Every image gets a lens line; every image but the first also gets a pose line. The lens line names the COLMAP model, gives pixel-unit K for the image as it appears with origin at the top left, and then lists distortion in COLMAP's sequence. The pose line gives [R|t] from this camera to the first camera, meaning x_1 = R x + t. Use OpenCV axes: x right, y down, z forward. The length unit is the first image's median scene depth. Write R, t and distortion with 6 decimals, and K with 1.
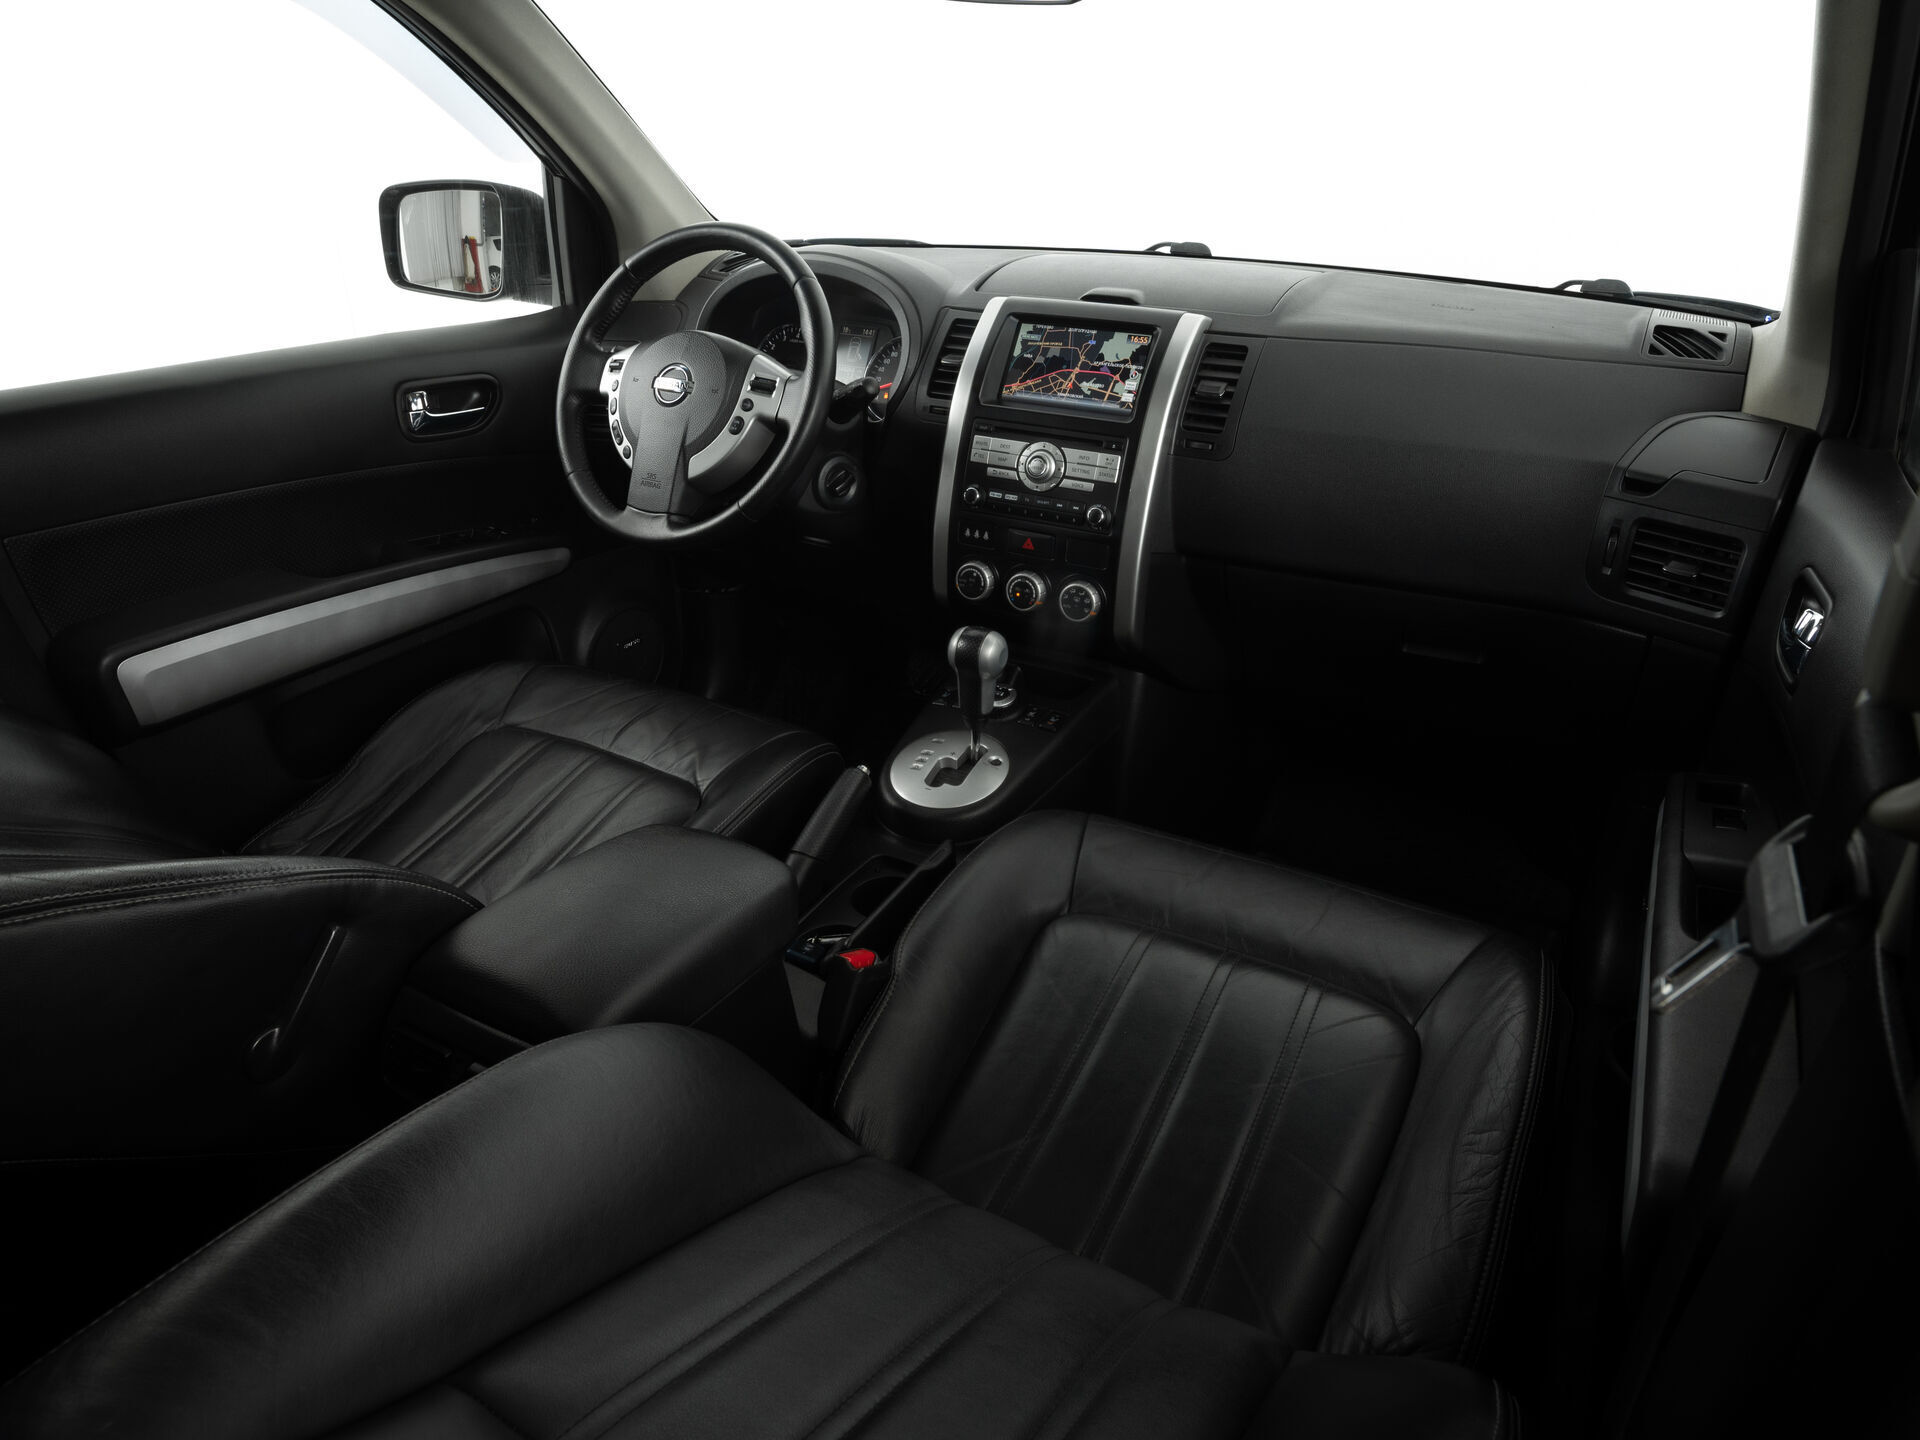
lens RADIAL K [[1259.7, 0, 960.0], [0, 1259.7, 720.0], [0, 0, 1]] dist [-0.028491, 0.001187]
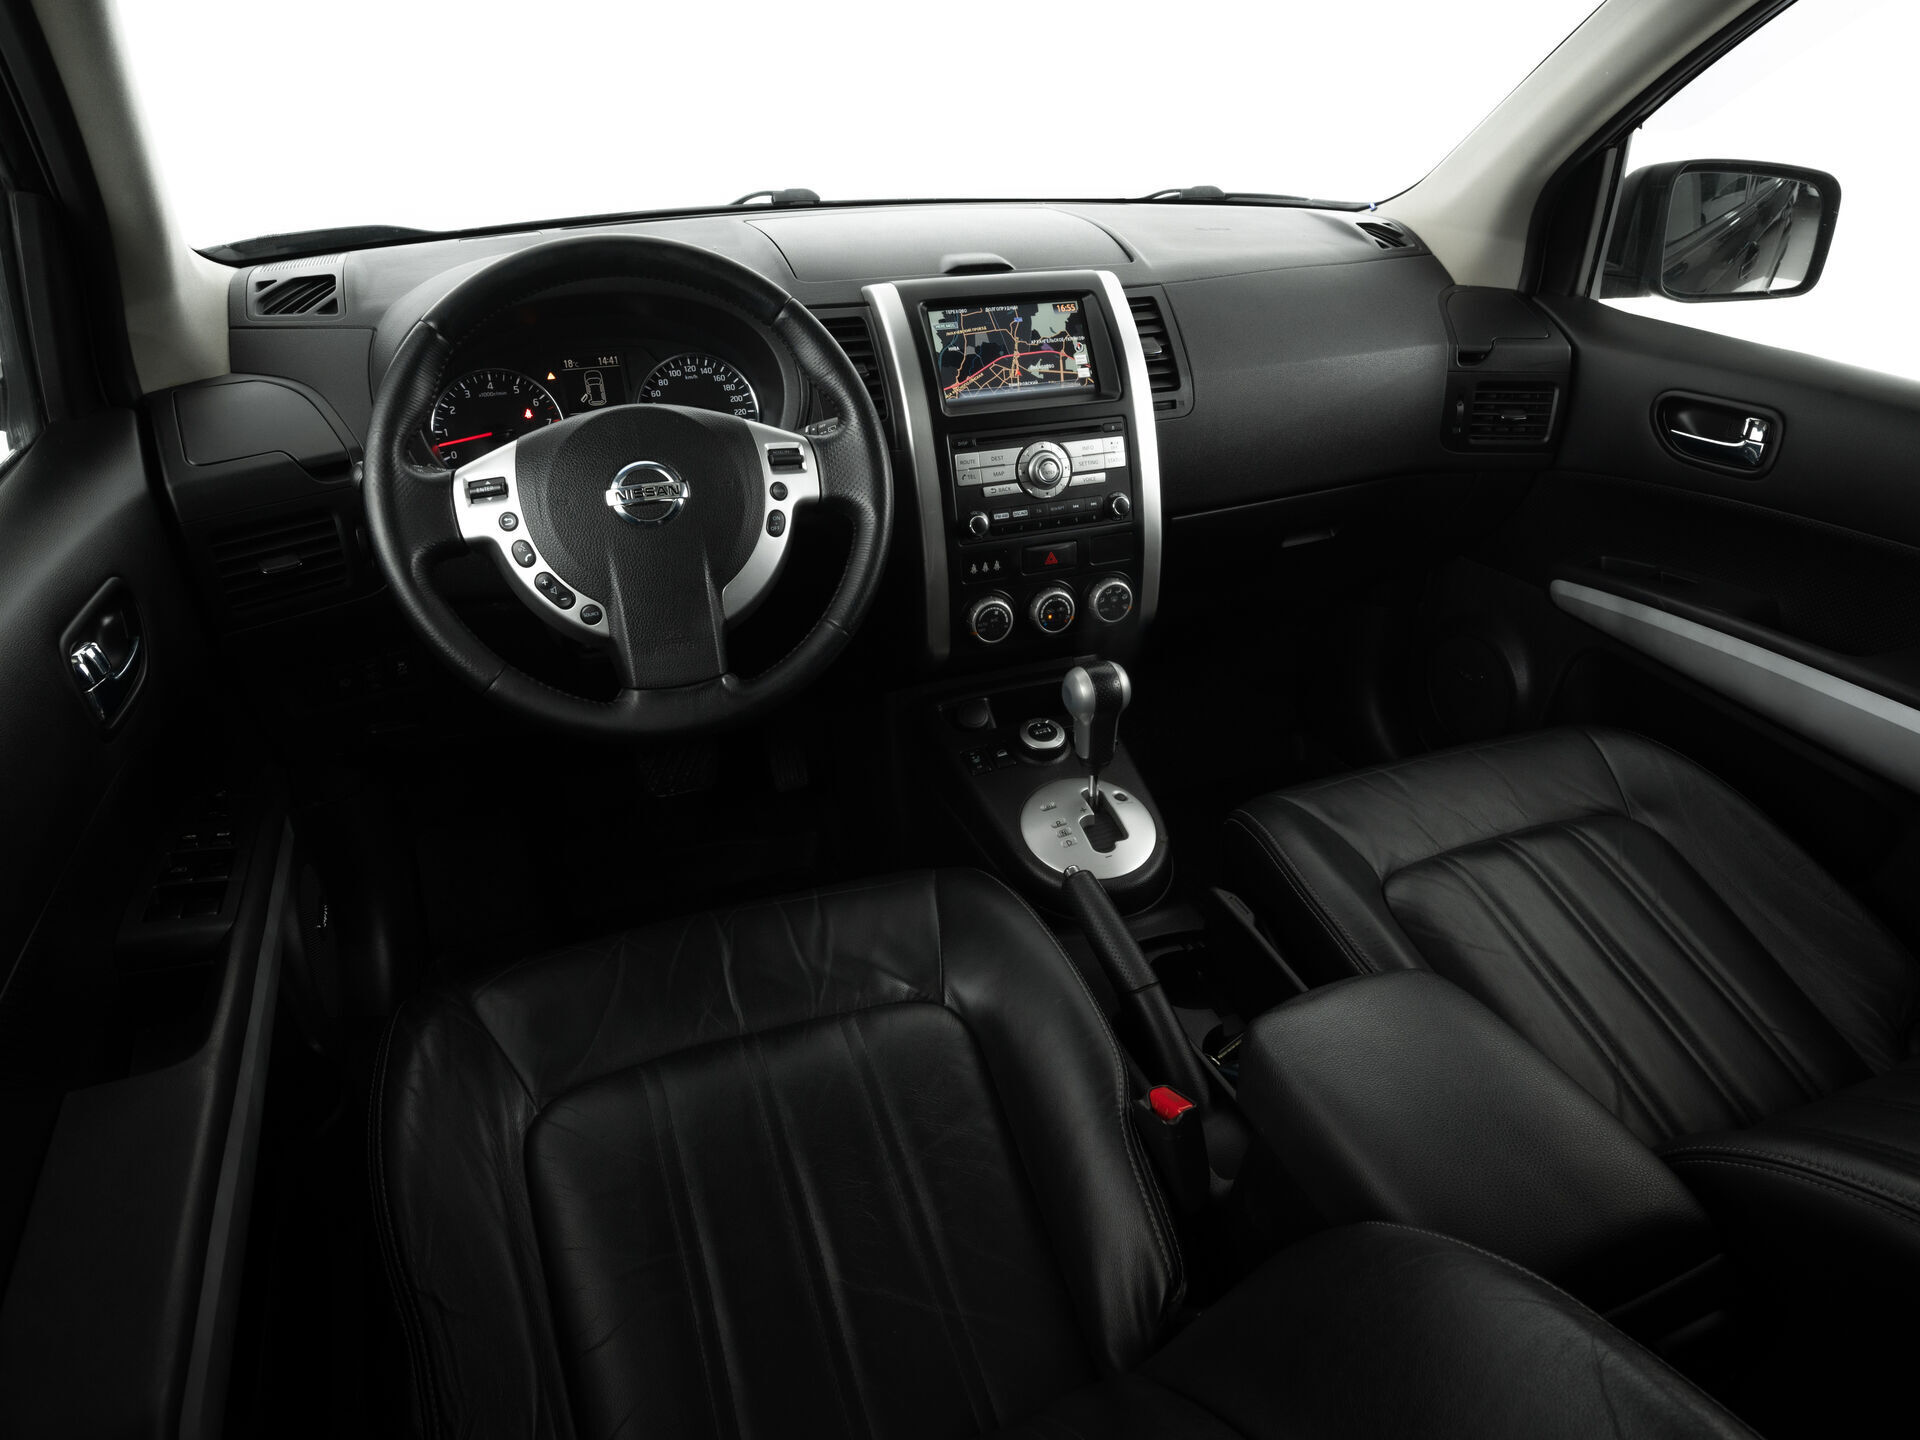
lens RADIAL K [[1257.0, 0, 1009.6], [0, 1257.0, 714.5], [0, 0, 1]] dist [-0.025935, 0.001710]
pose [[0.616920, -0.387430, 0.685061, -0.603473], [0.336034, 0.916779, 0.215866, -0.237859], [-0.711682, 0.097032, 0.695769, 0.419304]]
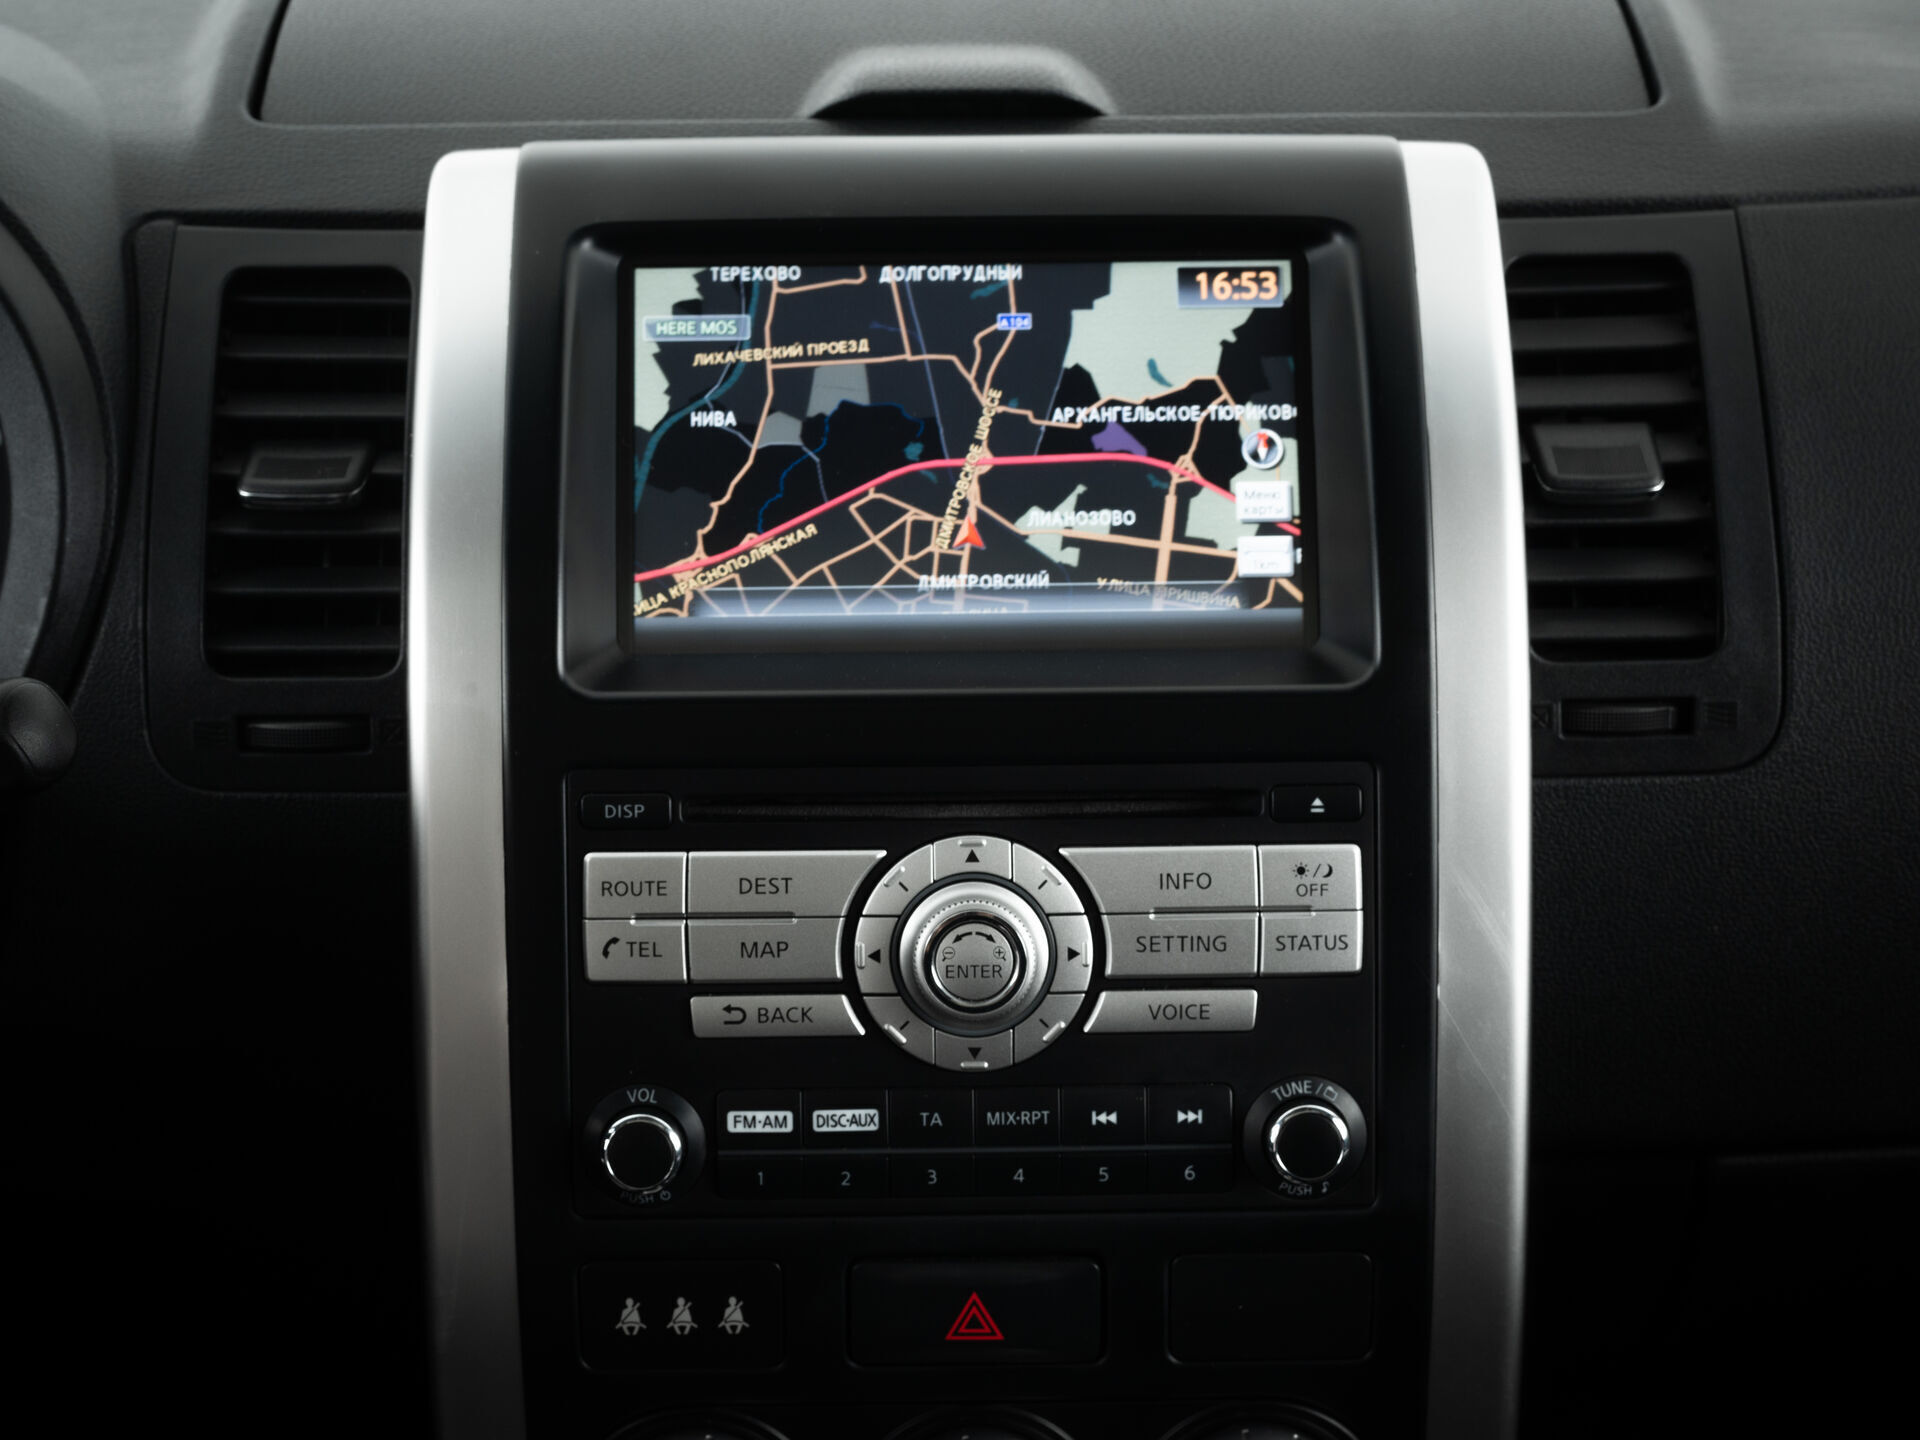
lens RADIAL K [[3266.1, 0, 947.6], [0, 3266.1, 719.4], [0, 0, 1]] dist [-0.017510, 0.163790]
pose [[0.872304, -0.203461, 0.444623, -0.167139], [0.230723, 0.972991, -0.007410, -0.231775], [-0.431107, 0.109049, 0.895687, 0.508297]]
